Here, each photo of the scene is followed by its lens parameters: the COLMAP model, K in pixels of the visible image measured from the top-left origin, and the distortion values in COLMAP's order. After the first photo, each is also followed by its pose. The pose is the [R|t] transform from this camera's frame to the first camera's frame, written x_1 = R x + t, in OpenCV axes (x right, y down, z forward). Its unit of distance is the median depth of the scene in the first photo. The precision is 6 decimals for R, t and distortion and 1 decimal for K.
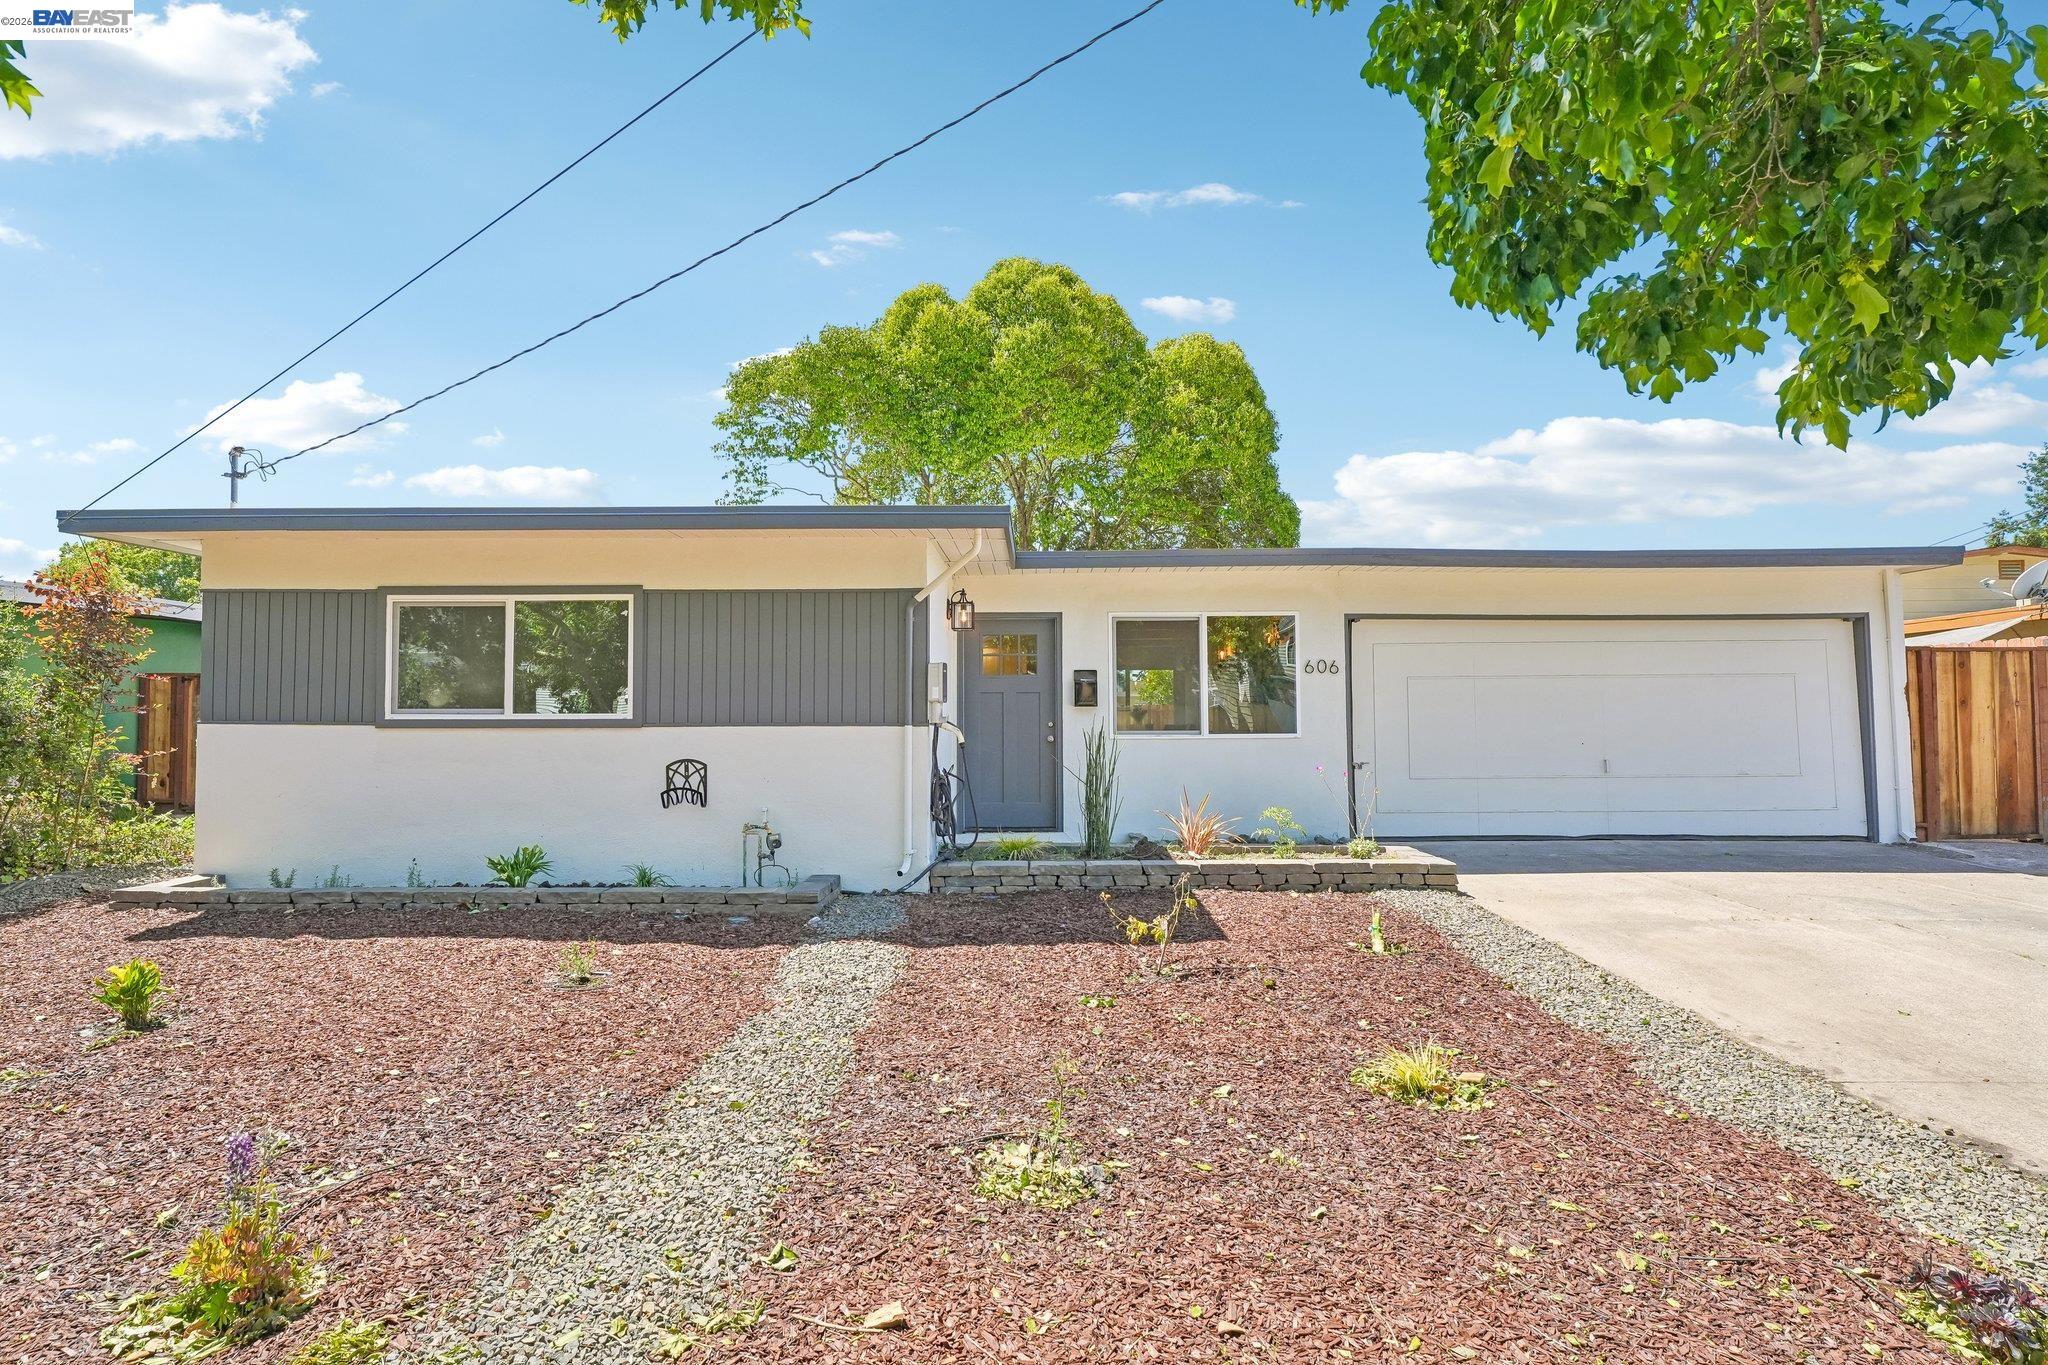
lens RADIAL K [[1002.1, 0, 1028.6], [0, 1002.1, 684.1], [0, 0, 1]] dist [0.001628, 0.000701]
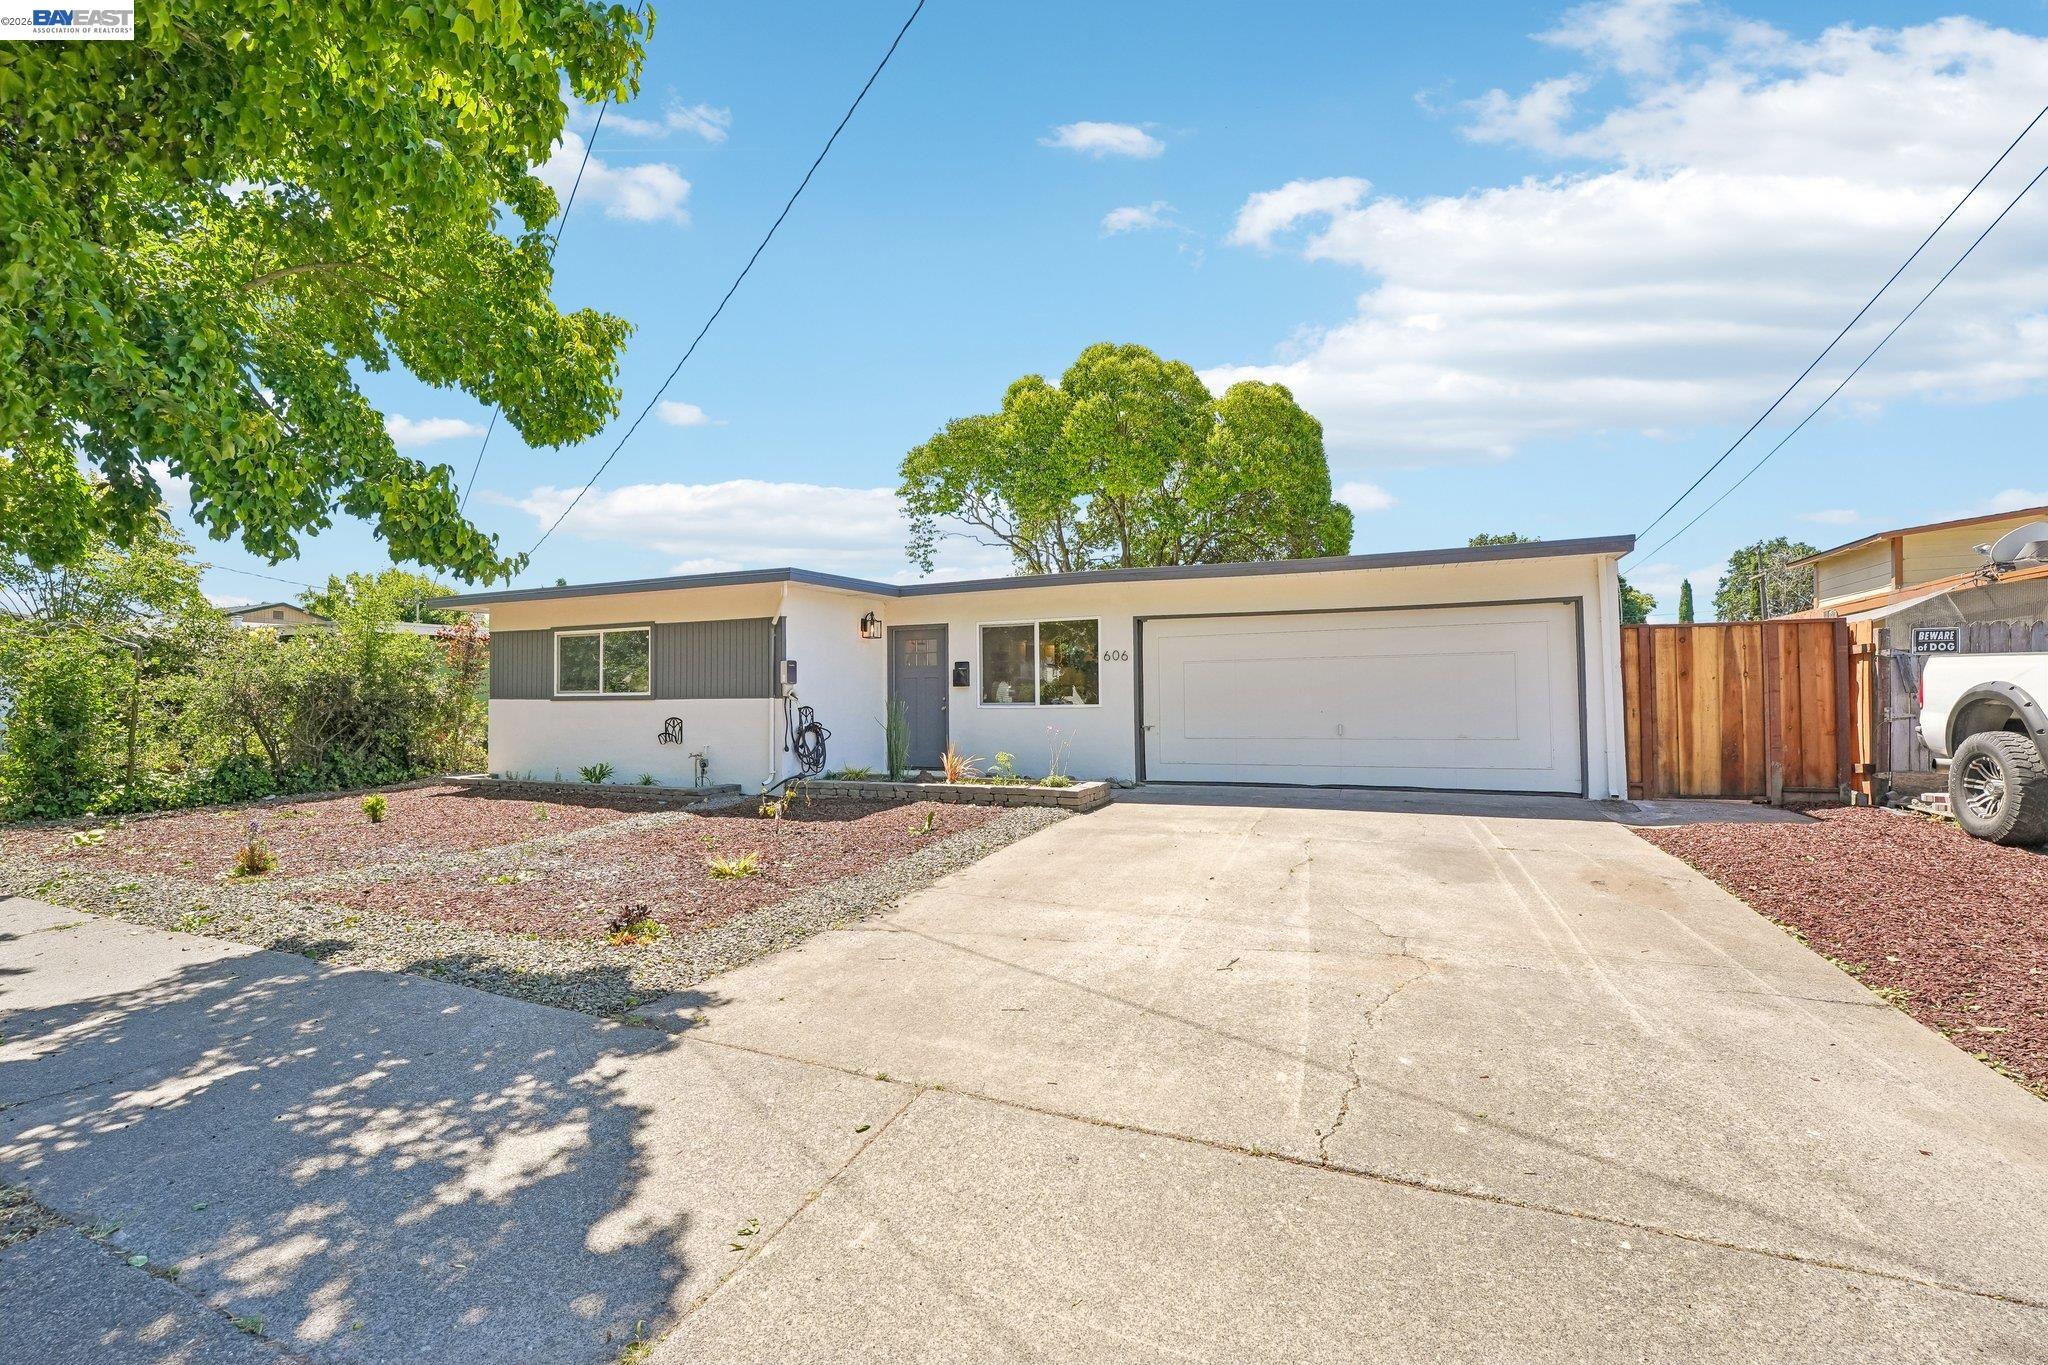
lens RADIAL K [[850.4, 0, 1018.1], [0, 850.4, 686.2], [0, 0, 1]] dist [-0.008624, -0.000027]
pose [[0.925186, -0.010928, -0.379356, 0.806913], [0.016223, 0.999810, 0.010763, 0.012816], [0.379167, -0.016112, 0.925188, -0.171696]]
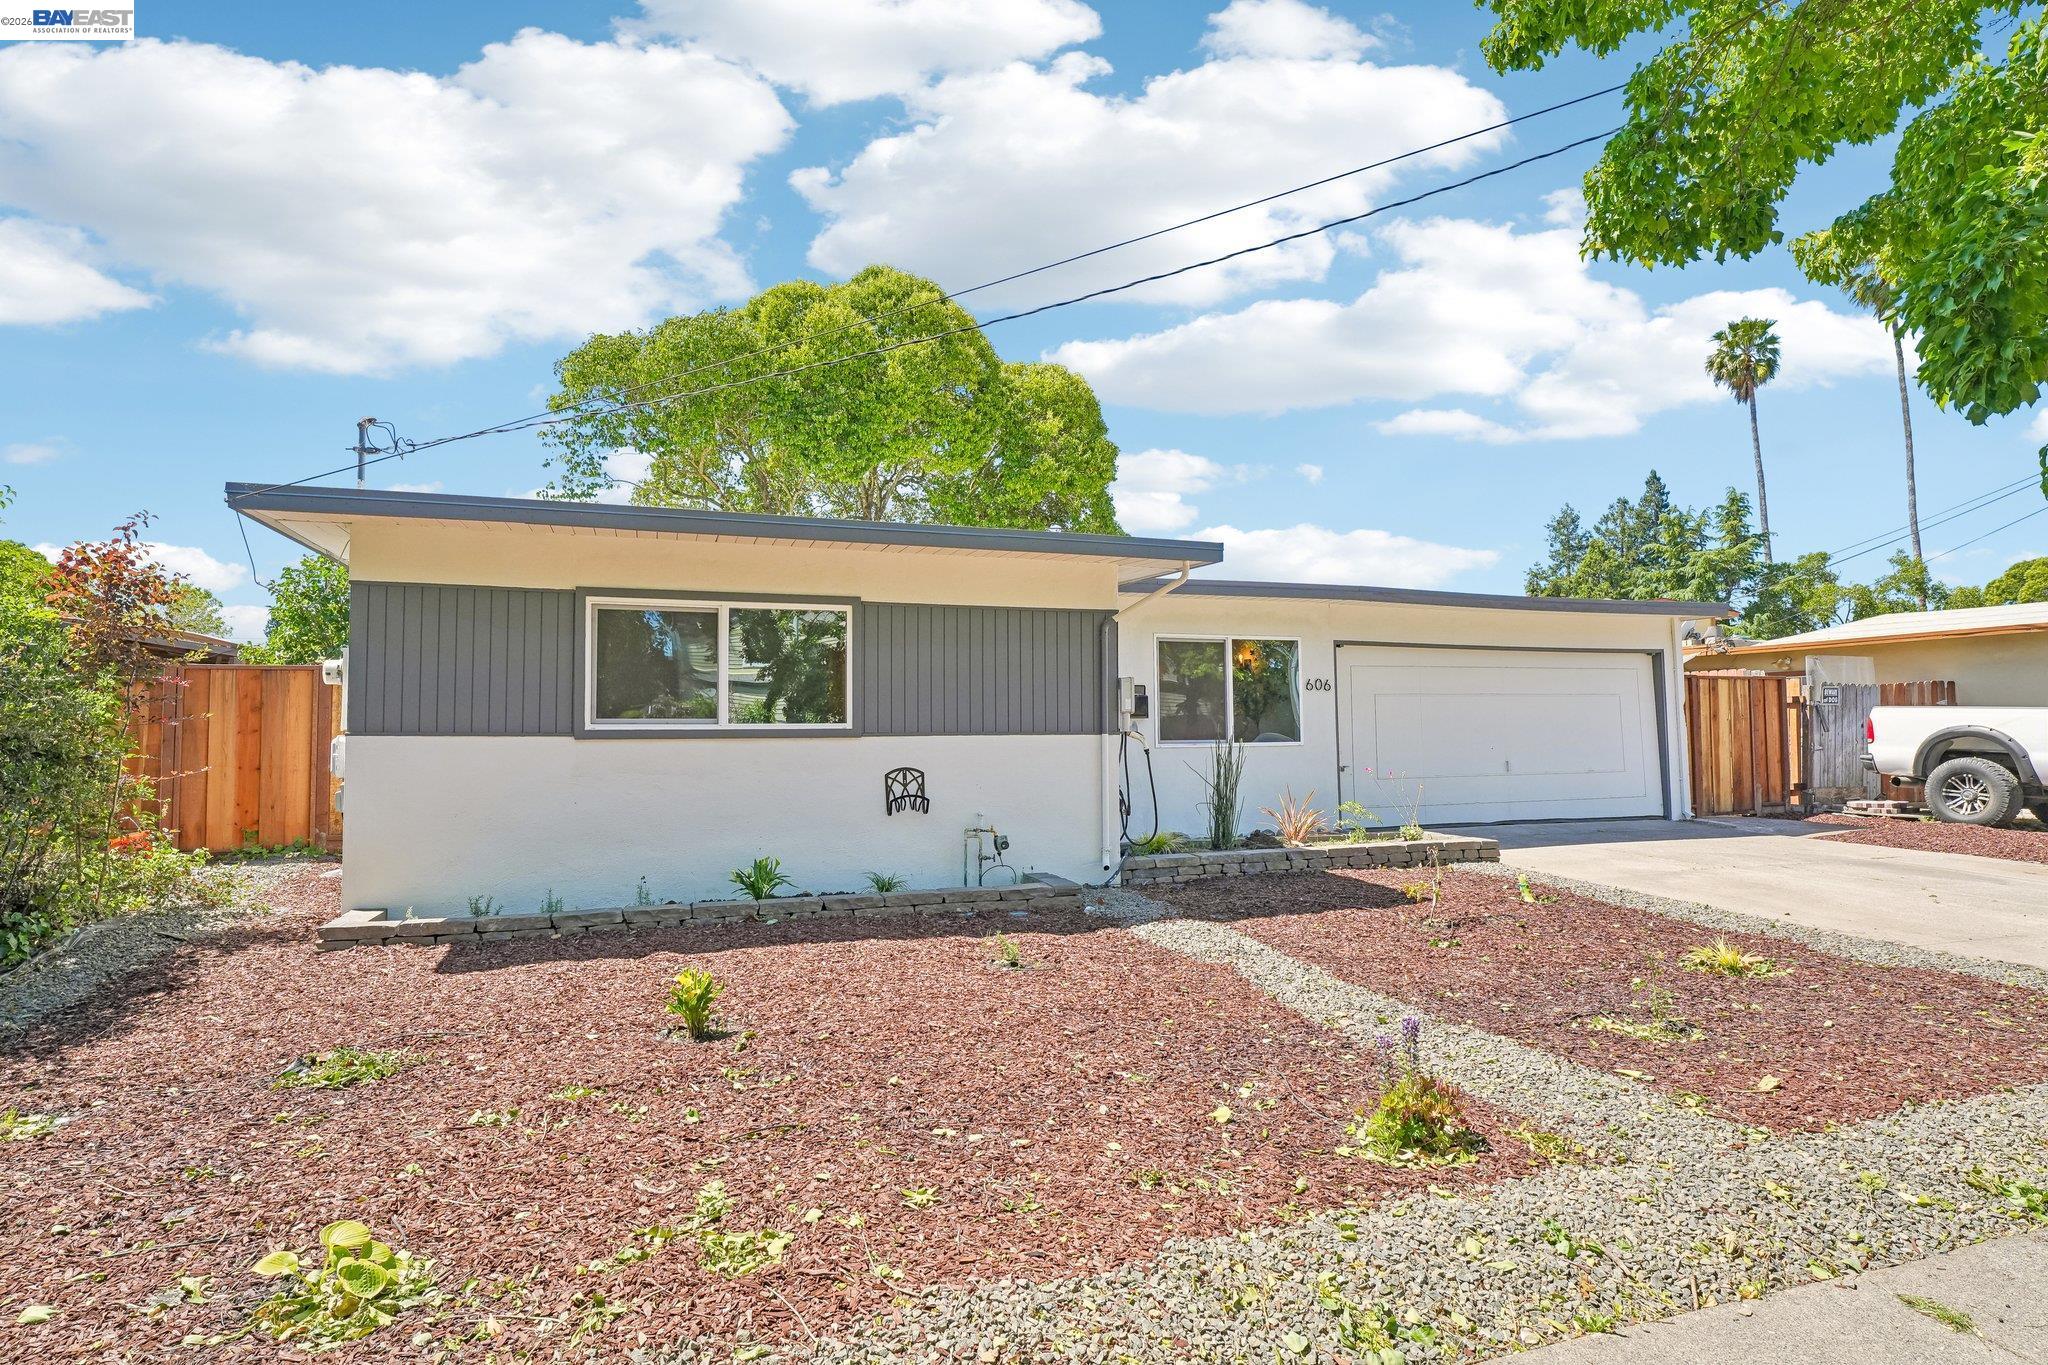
lens RADIAL K [[1053.7, 0, 1034.7], [0, 1053.7, 683.3], [0, 0, 1]] dist [0.020648, -0.000244]
pose [[0.939491, 0.012200, 0.342355, -0.587971], [-0.007028, 0.999842, -0.016344, 0.005062], [-0.342500, 0.012949, 0.939428, -0.065910]]
